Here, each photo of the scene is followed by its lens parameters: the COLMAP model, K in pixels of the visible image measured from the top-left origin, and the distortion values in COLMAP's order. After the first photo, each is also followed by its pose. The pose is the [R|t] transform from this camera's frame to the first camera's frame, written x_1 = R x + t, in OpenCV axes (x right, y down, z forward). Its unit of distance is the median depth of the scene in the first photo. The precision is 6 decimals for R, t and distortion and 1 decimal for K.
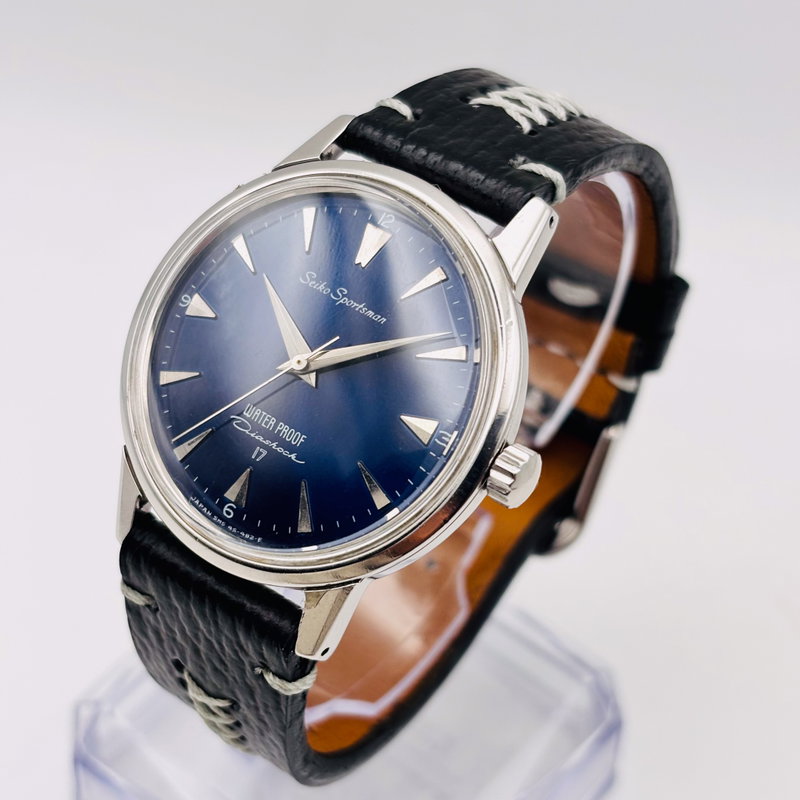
lens RADIAL K [[1645.6, 0, 401.1], [0, 1645.6, 401.1], [0, 0, 1]] dist [0.354848, 0.000000]
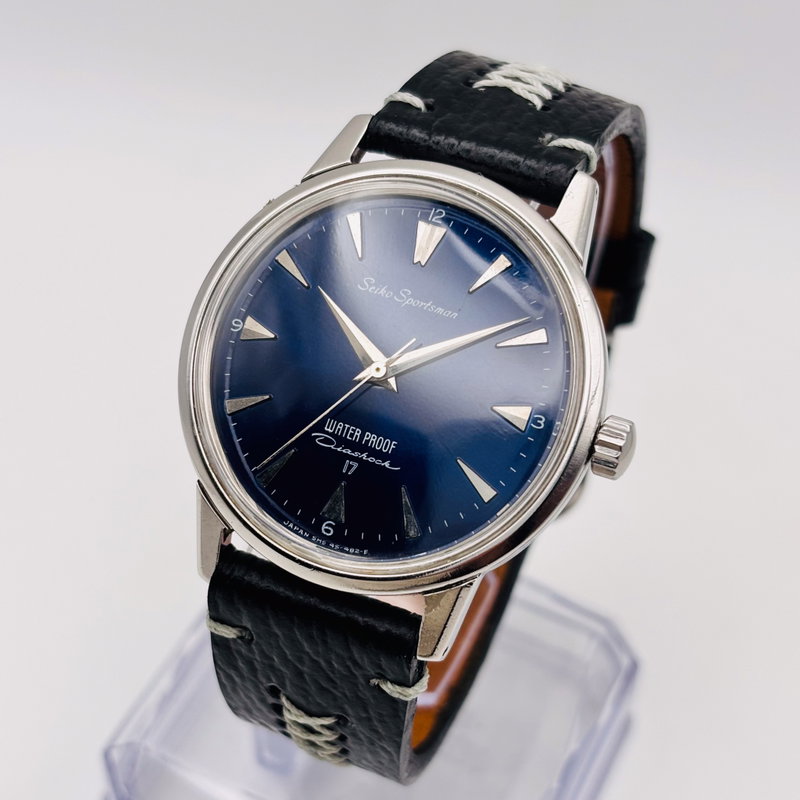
lens RADIAL K [[1645.6, 0, 407.8], [0, 1645.6, 398.7], [0, 0, 1]] dist [0.354848, 0.000000]
pose [[0.972344, -0.156595, 0.173278, -0.208901], [0.152678, 0.987628, 0.035792, -0.037205], [-0.176739, -0.008346, 0.984222, 0.019775]]
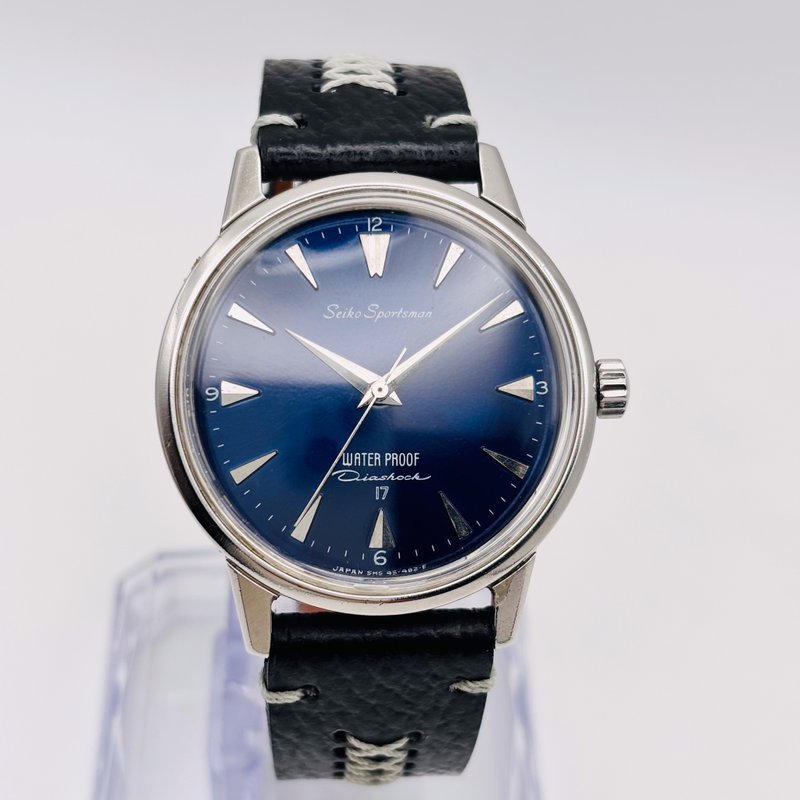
lens RADIAL K [[1645.6, 0, 398.6], [0, 1645.6, 404.7], [0, 0, 1]] dist [0.354848, 0.000000]
pose [[0.759119, -0.456296, 0.464255, -0.489662], [0.428811, 0.887113, 0.170741, -0.170329], [-0.489755, 0.069465, 0.869089, 0.135415]]
